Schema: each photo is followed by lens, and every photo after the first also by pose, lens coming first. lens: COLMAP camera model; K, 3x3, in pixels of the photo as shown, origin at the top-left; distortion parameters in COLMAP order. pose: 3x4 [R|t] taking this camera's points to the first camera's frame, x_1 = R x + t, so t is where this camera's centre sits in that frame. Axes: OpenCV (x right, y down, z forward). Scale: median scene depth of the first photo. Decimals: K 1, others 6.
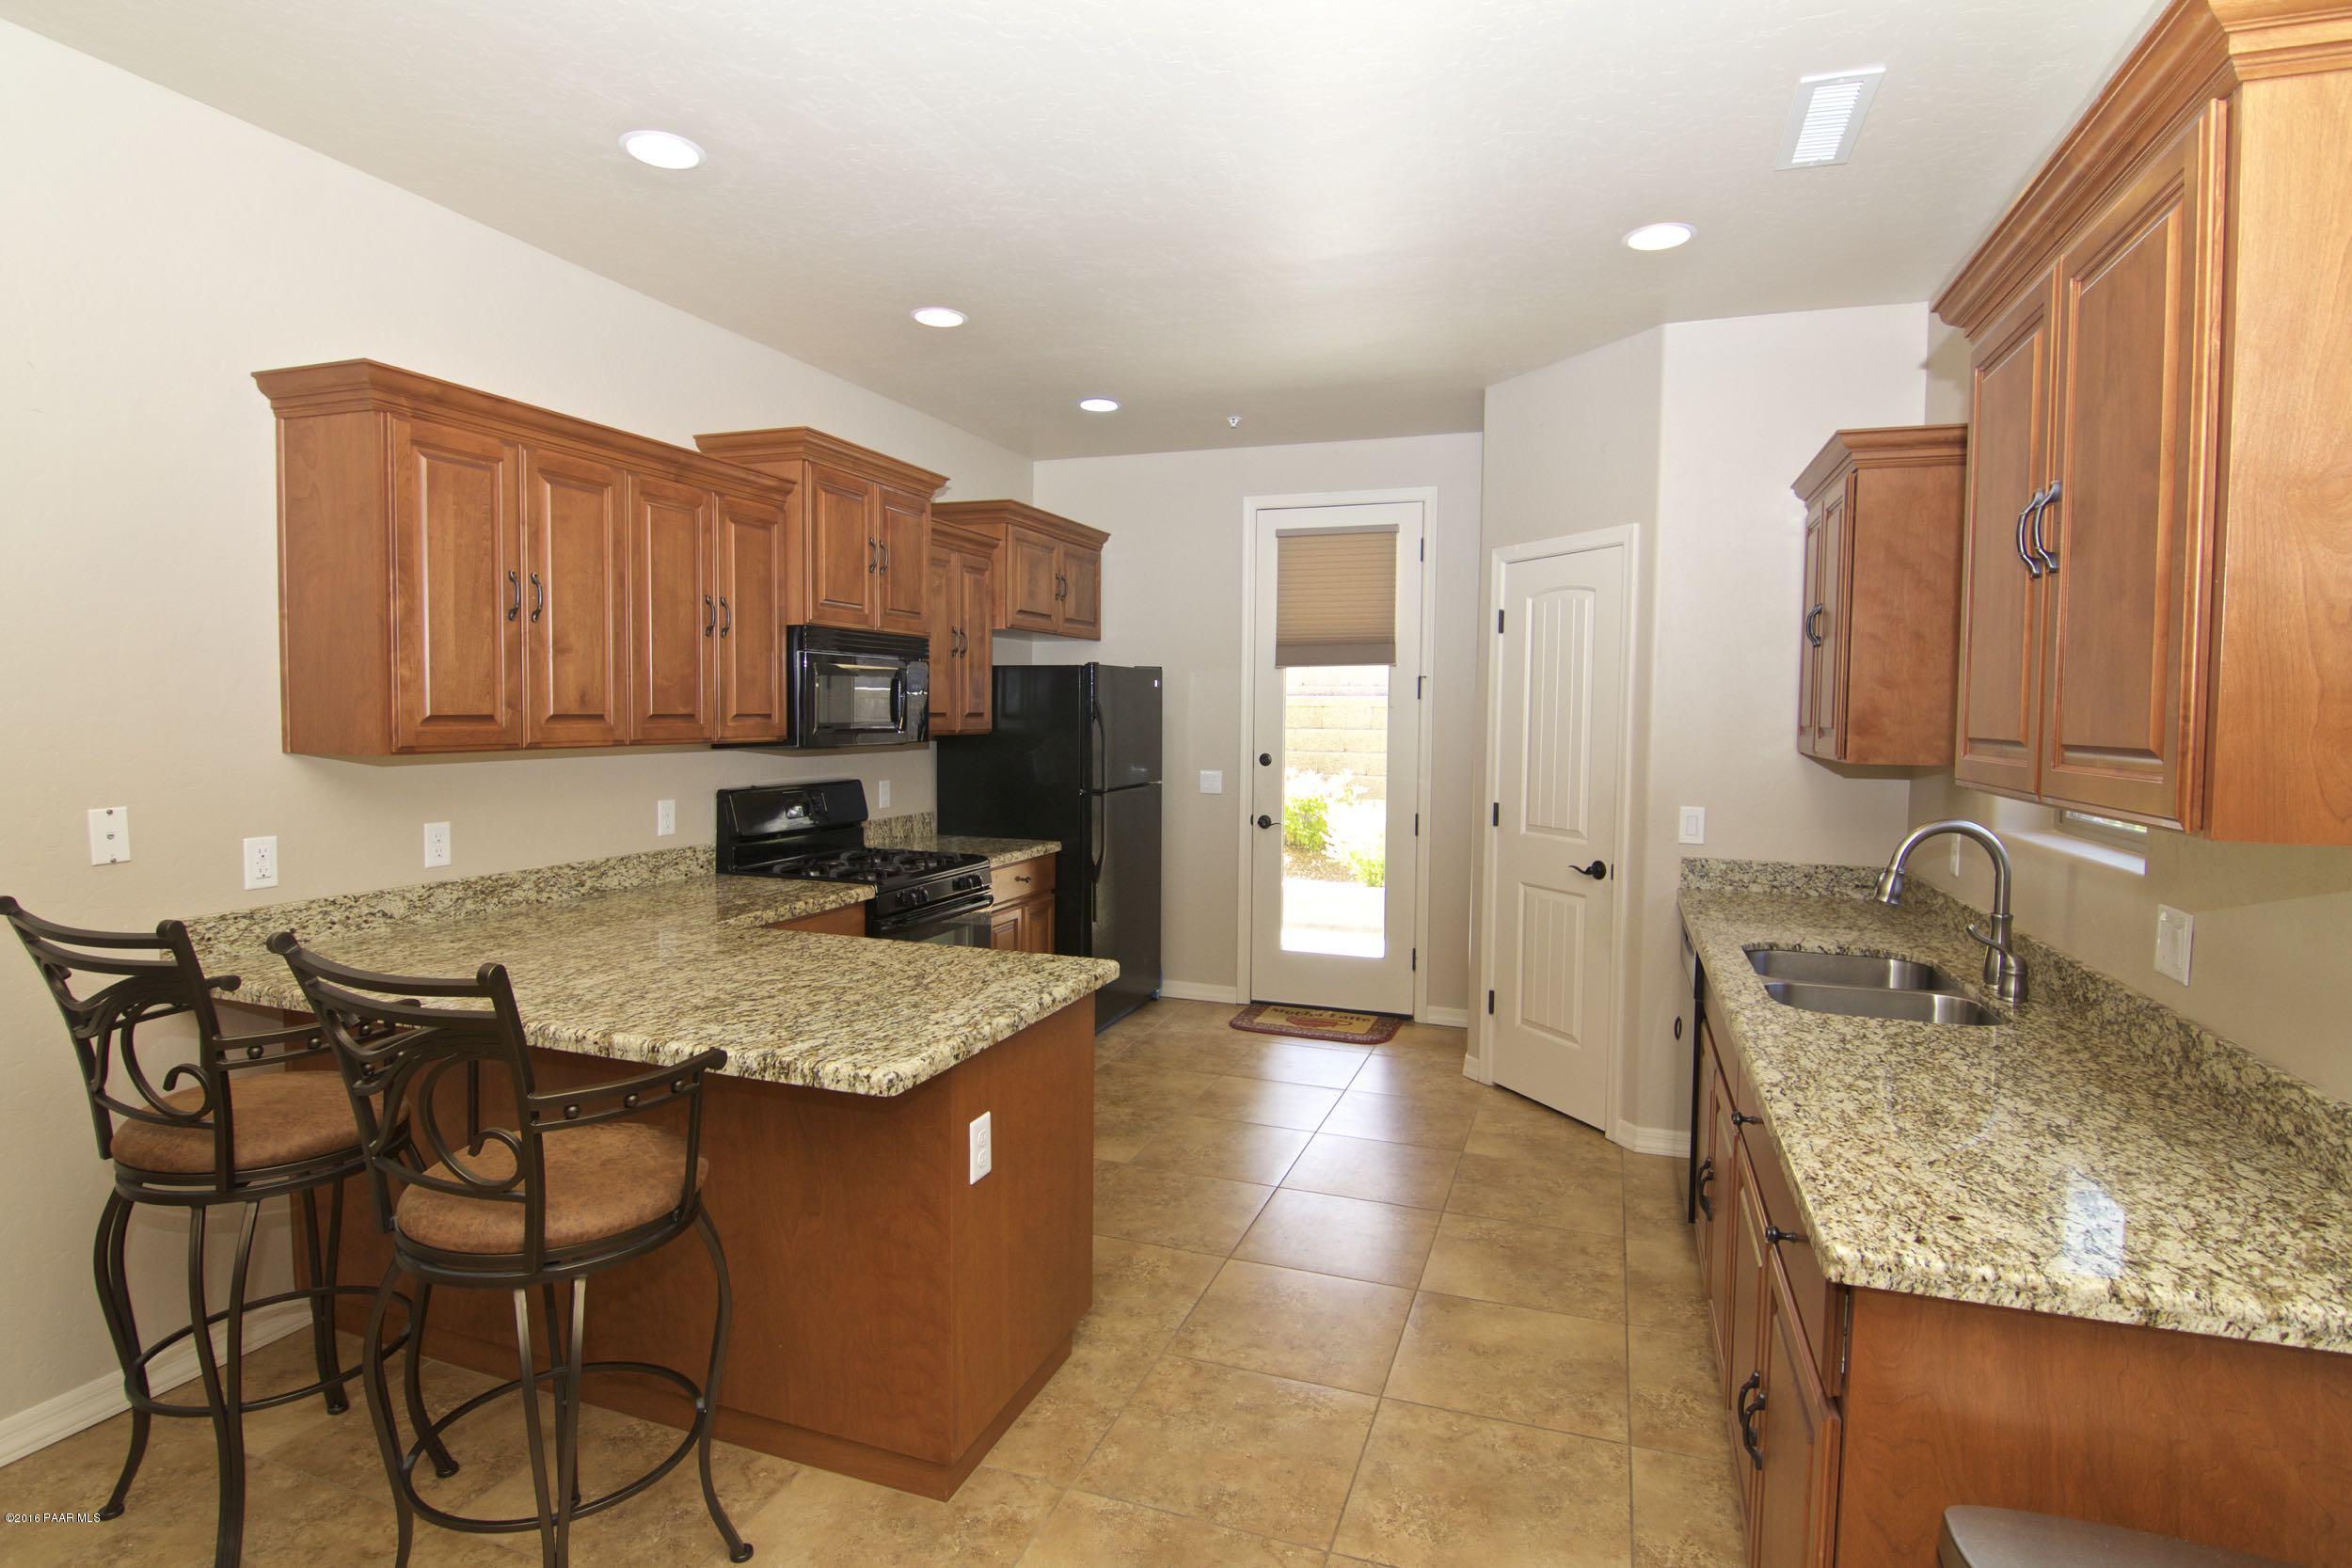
lens RADIAL K [[1198.1, 0, 1170.4], [0, 1198.1, 770.6], [0, 0, 1]] dist [-0.008229, -0.008967]
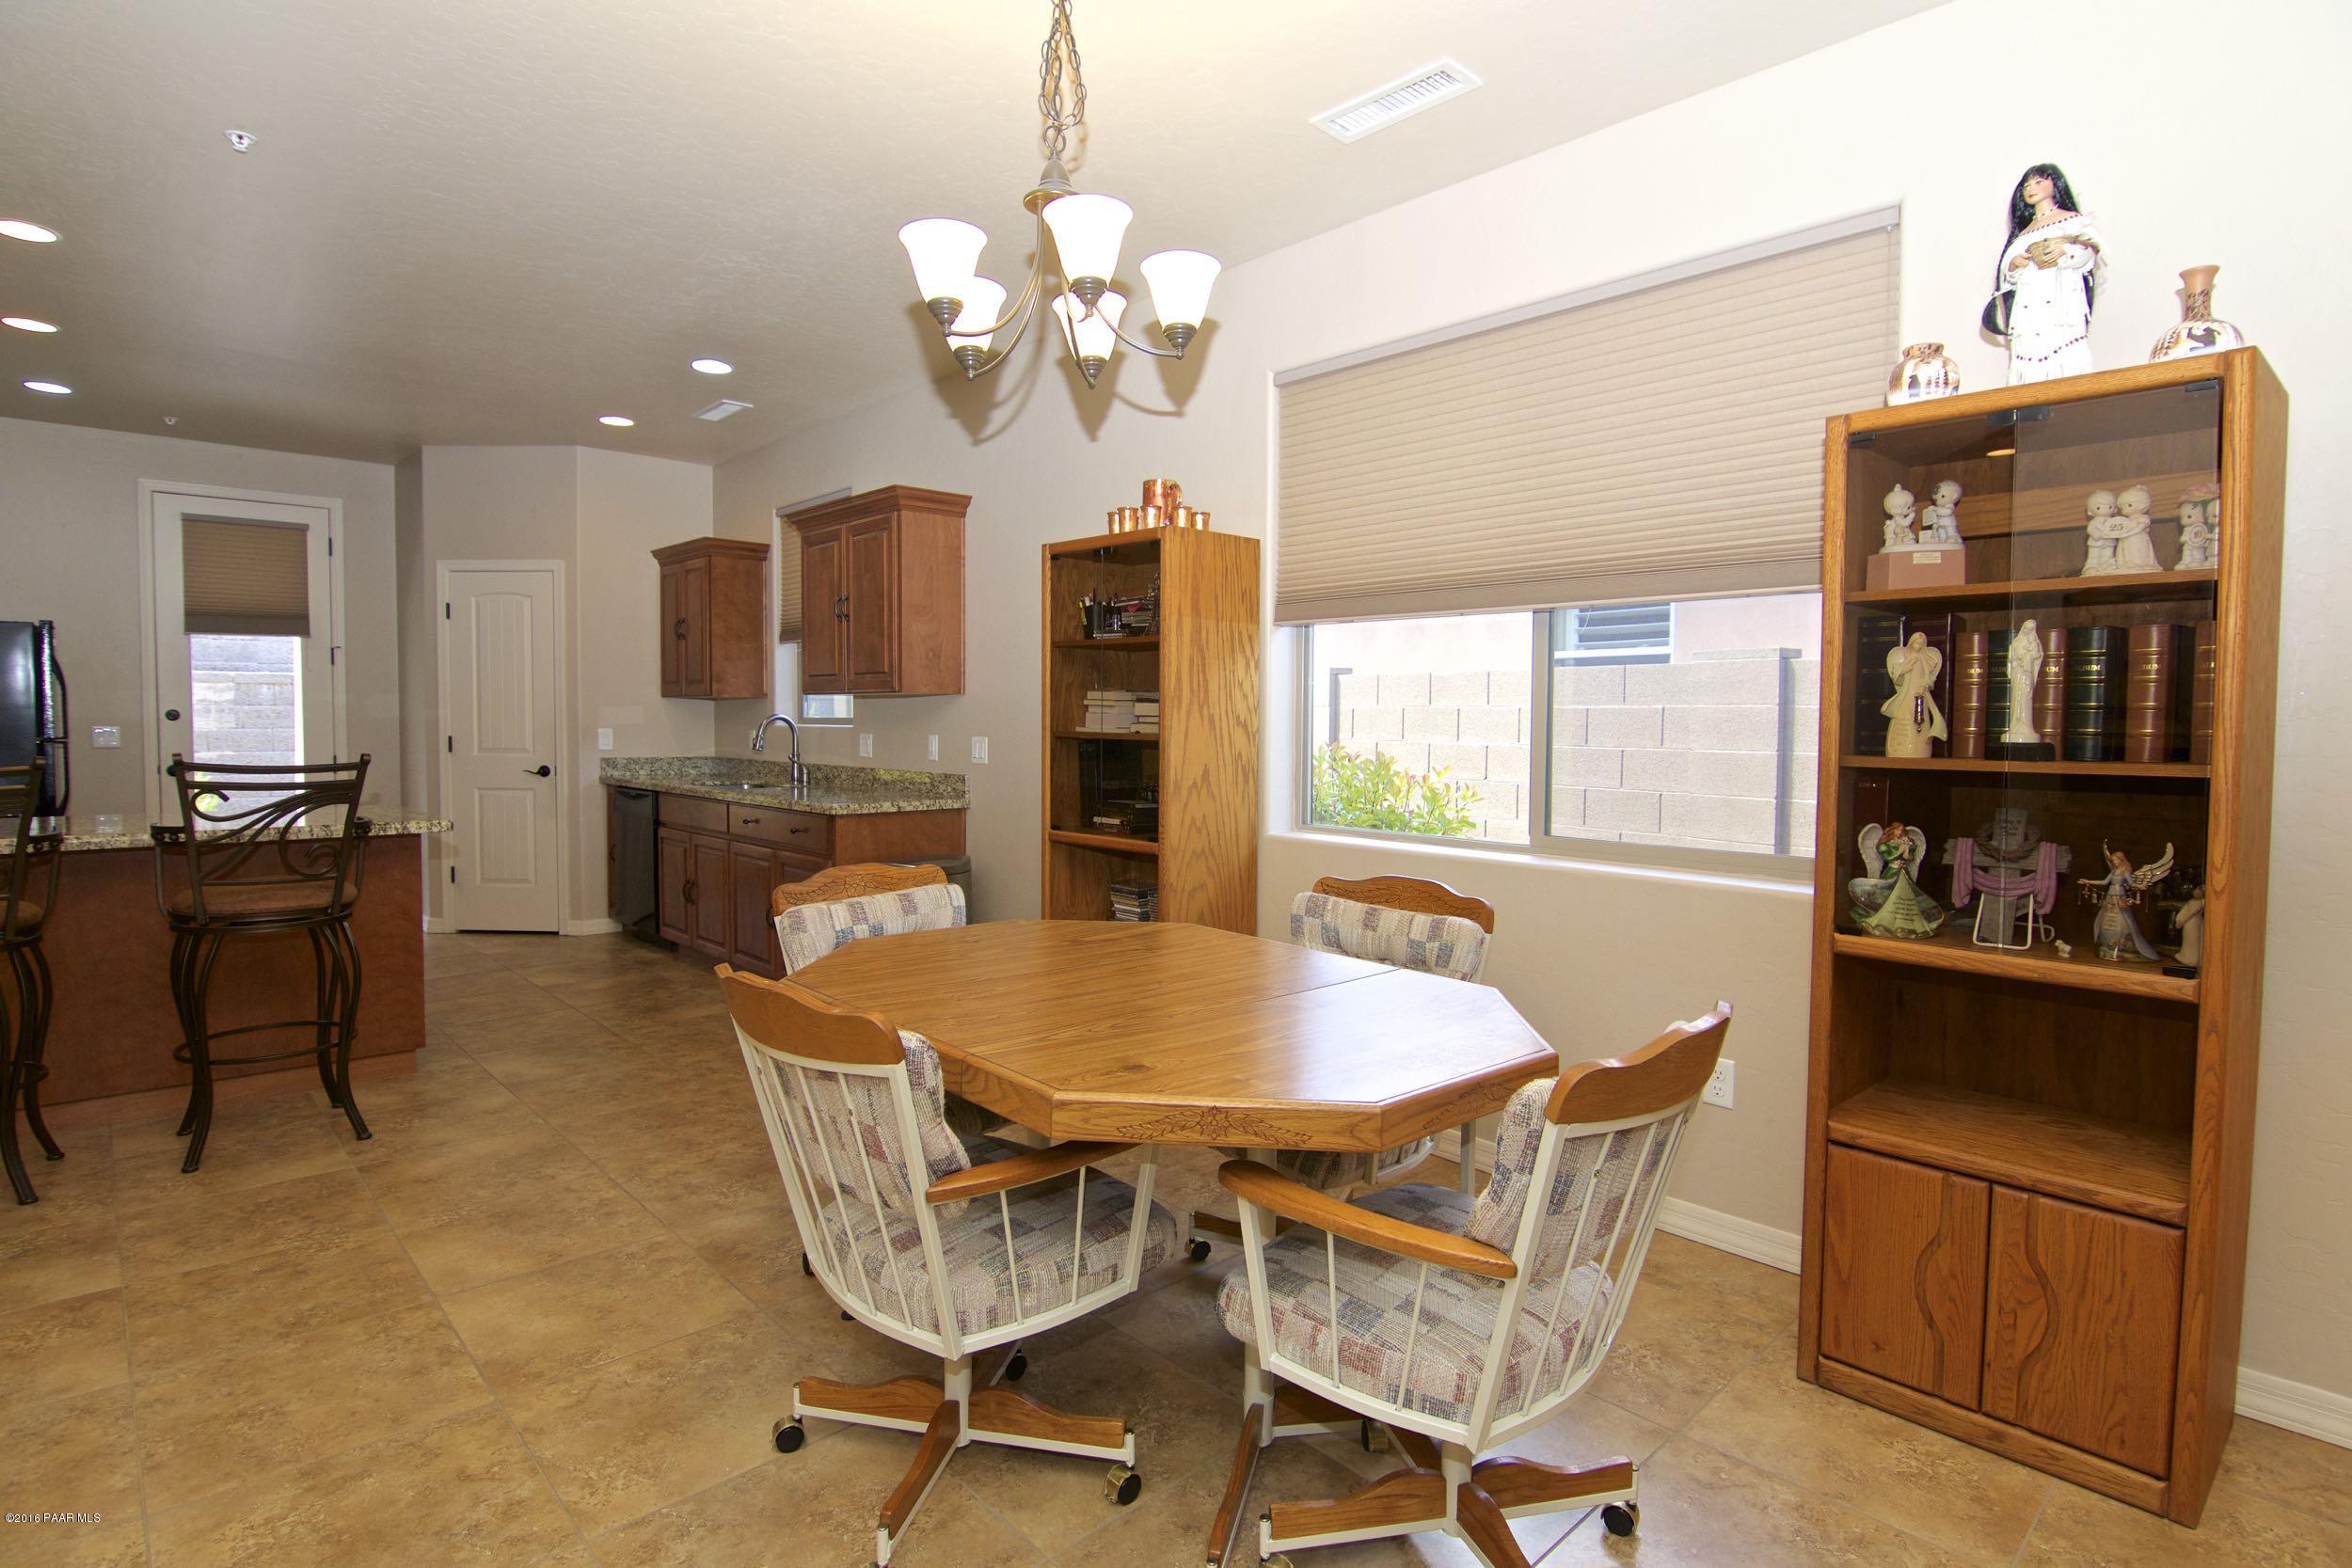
lens RADIAL K [[1198.1, 0, 1194.3], [0, 1198.1, 776.3], [0, 0, 1]] dist [-0.008229, -0.008967]
pose [[0.450243, -0.049807, 0.891516, -0.859302], [0.041335, 0.998535, 0.034911, 0.088100], [-0.891949, 0.021132, 0.451643, -0.639503]]
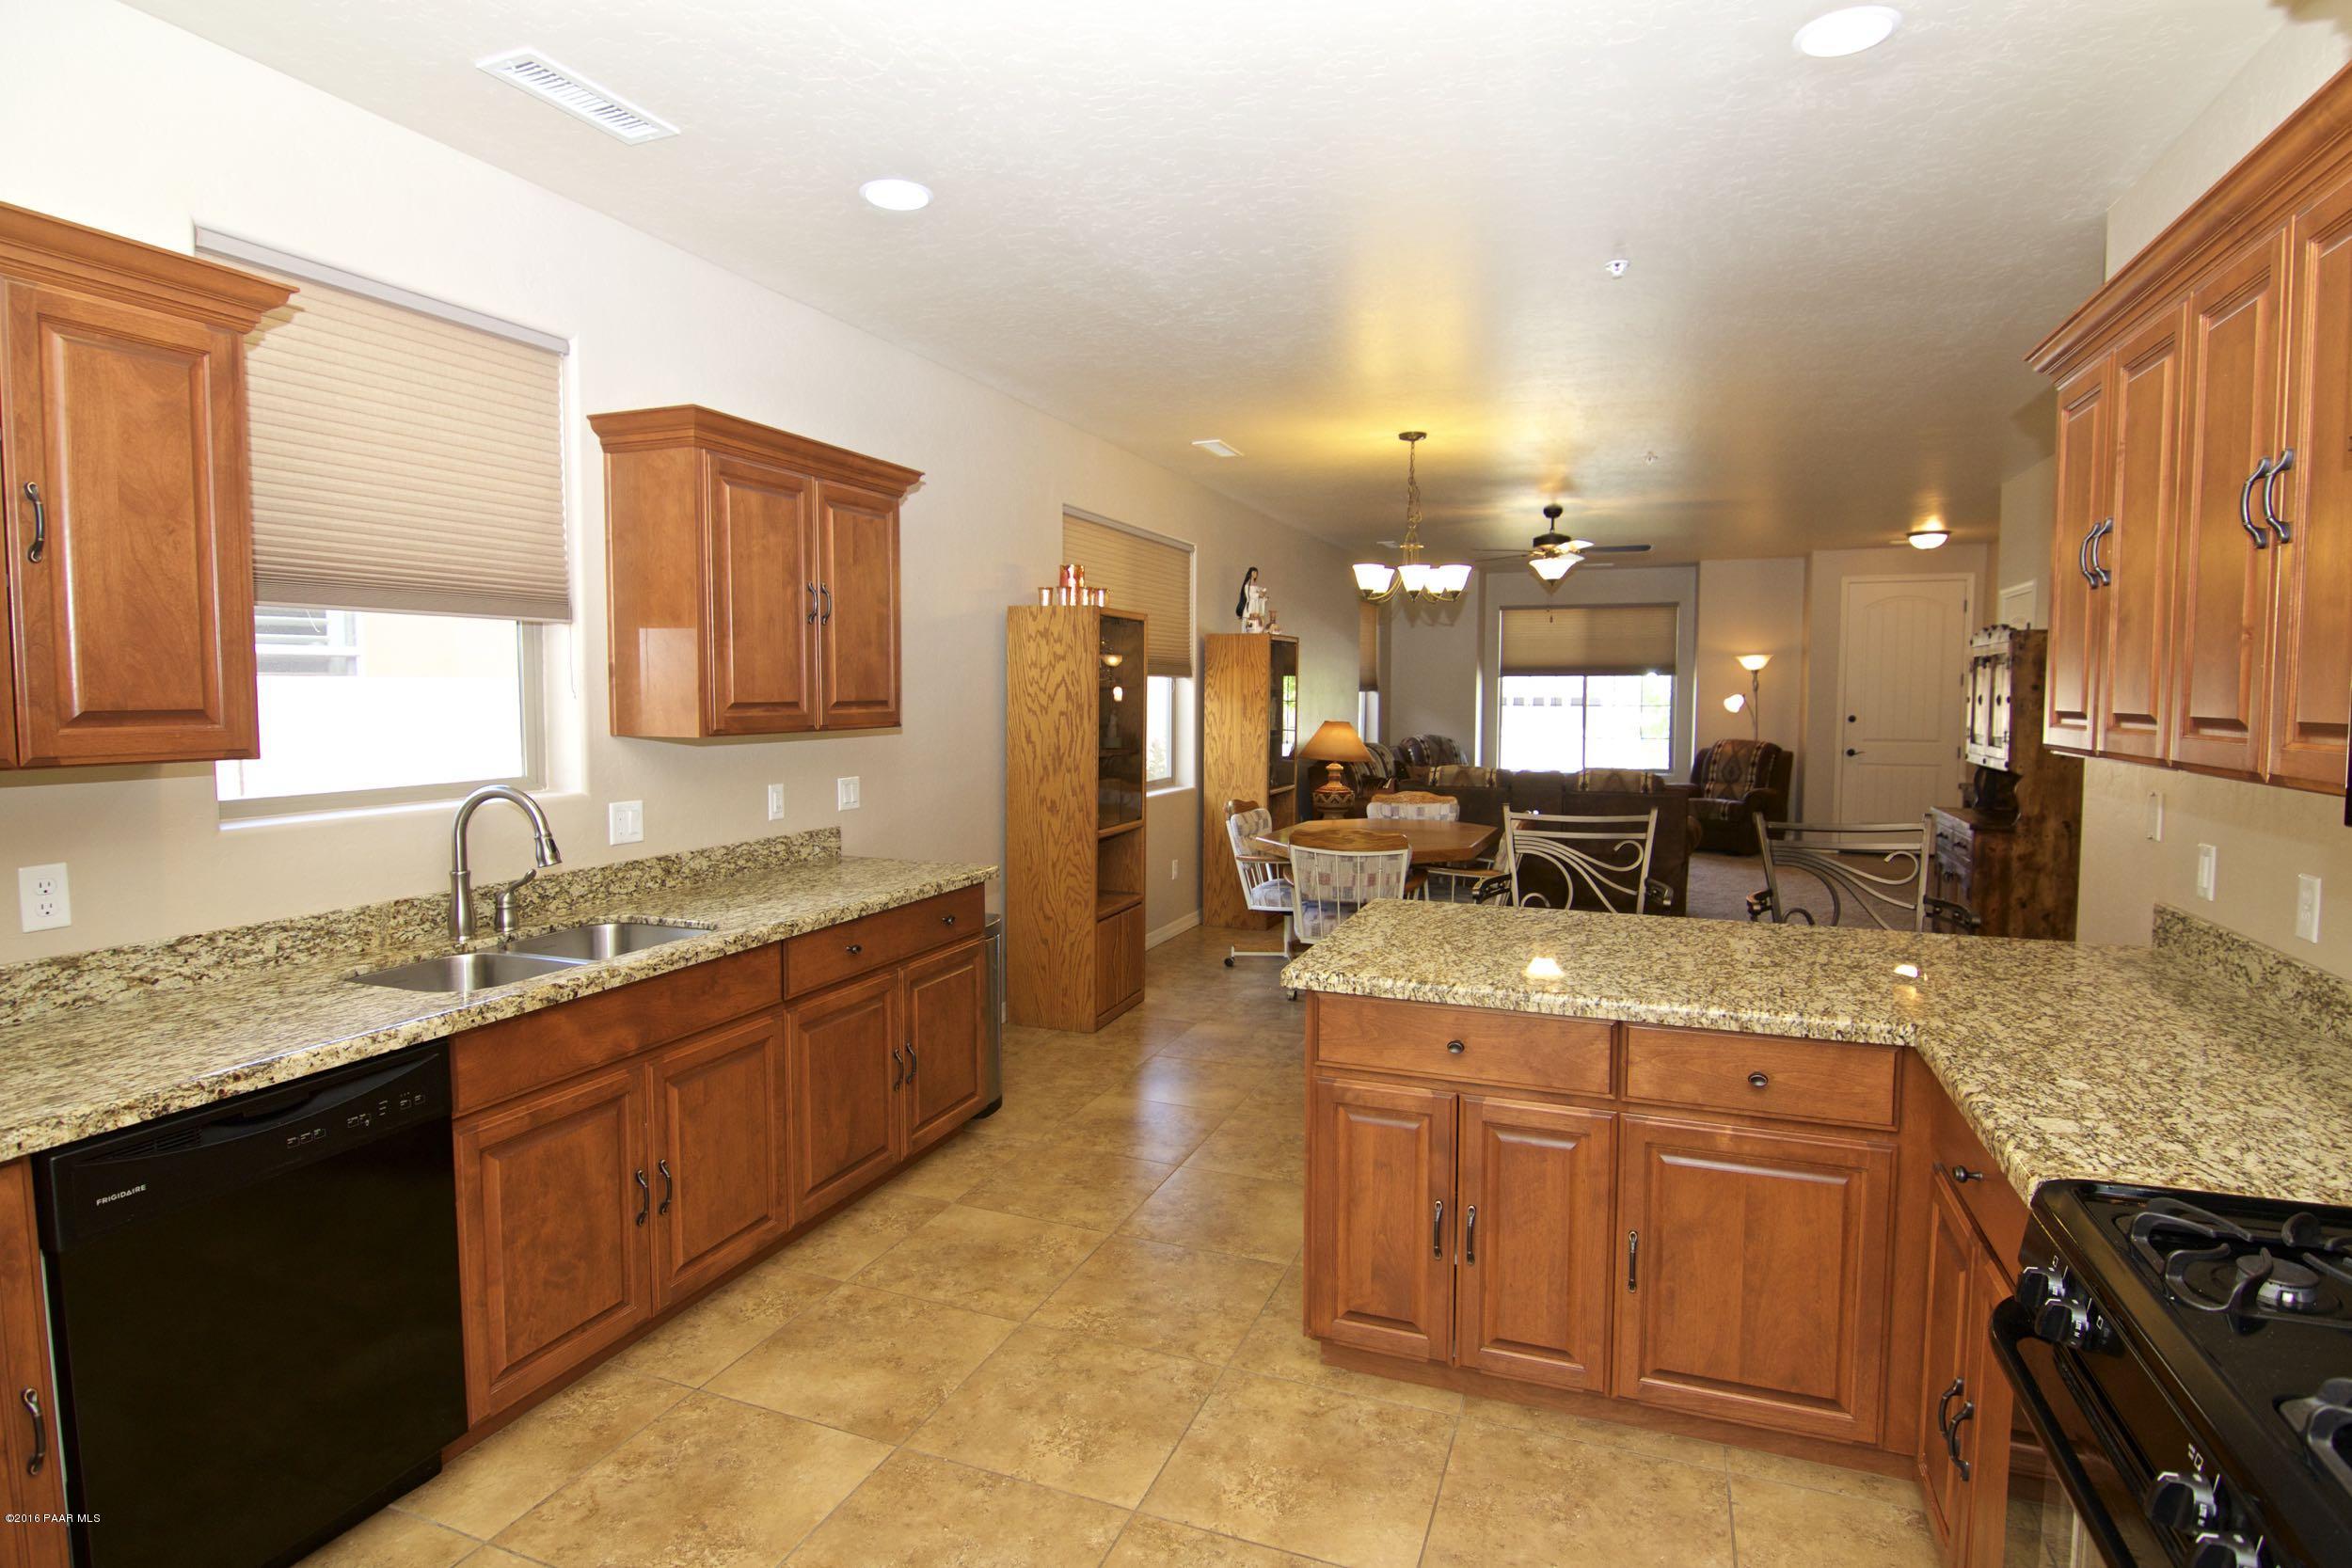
lens RADIAL K [[1198.1, 0, 1171.4], [0, 1198.1, 782.5], [0, 0, 1]] dist [-0.008229, -0.008967]
pose [[-0.999610, -0.013132, 0.024664, 0.016413], [-0.009887, 0.991810, 0.127337, -0.079219], [-0.026134, 0.127043, -0.991553, 1.555841]]
